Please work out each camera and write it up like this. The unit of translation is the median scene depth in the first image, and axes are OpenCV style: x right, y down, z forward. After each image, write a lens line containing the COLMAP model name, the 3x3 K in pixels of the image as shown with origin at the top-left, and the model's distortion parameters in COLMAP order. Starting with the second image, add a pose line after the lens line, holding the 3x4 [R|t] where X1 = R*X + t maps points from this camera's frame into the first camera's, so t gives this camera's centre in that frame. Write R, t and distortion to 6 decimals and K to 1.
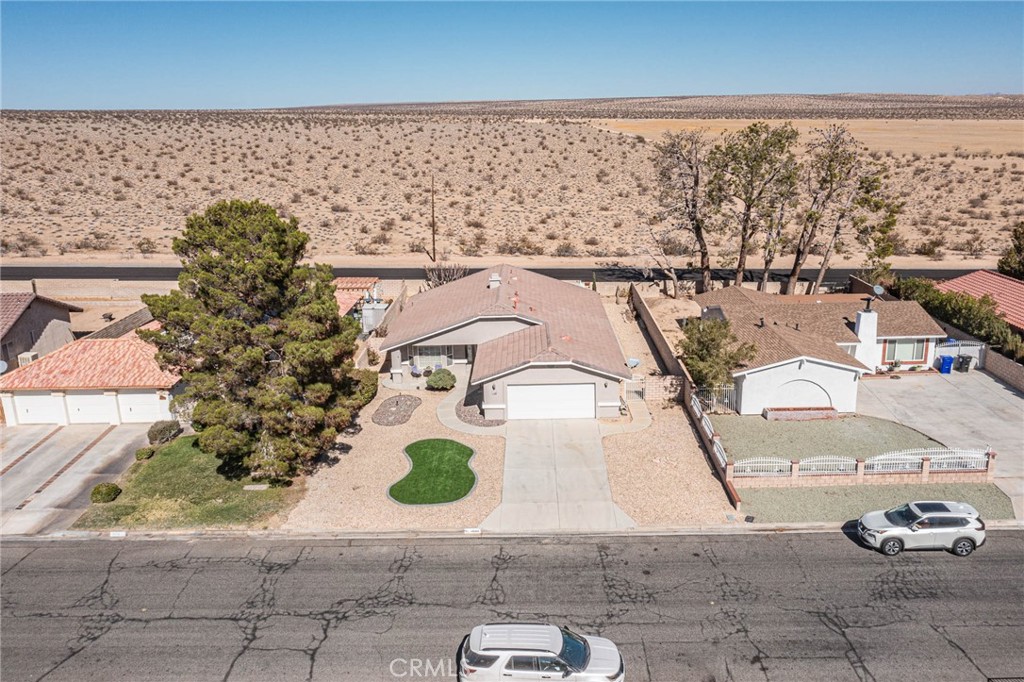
lens RADIAL K [[796.3, 0, 512.0], [0, 796.3, 341.0], [0, 0, 1]] dist [-0.006577, 0.000101]
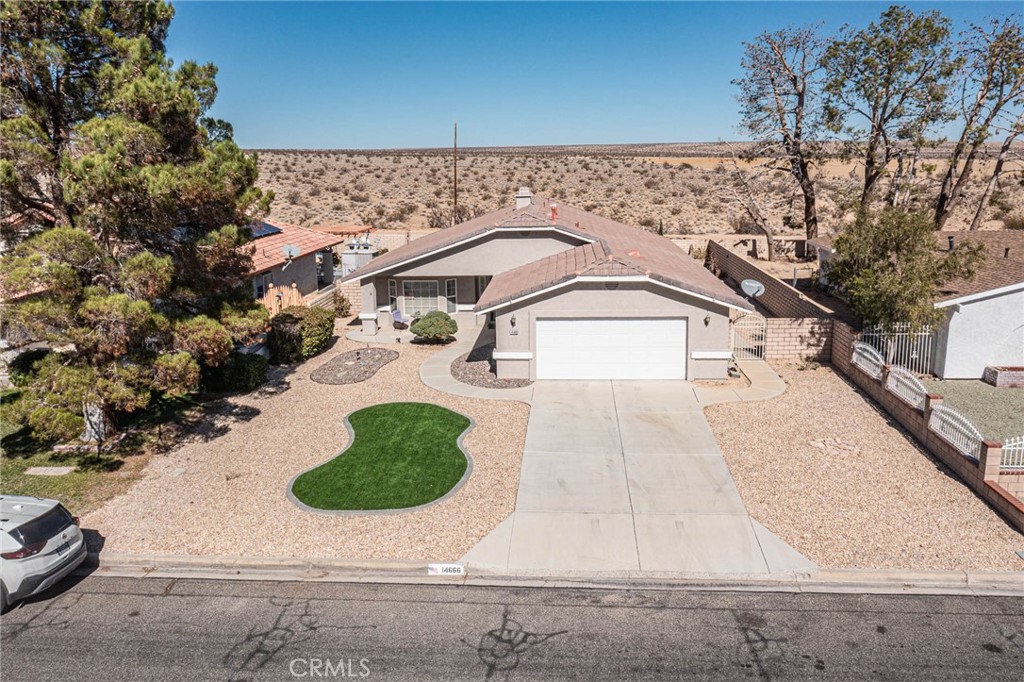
lens RADIAL K [[796.3, 0, 512.0], [0, 796.3, 341.0], [0, 0, 1]] dist [-0.006577, 0.000101]
pose [[0.998585, 0.019402, -0.049507, 0.006260], [-0.021631, 0.998758, -0.044893, 0.107808], [0.048575, 0.045900, 0.997764, 0.456678]]
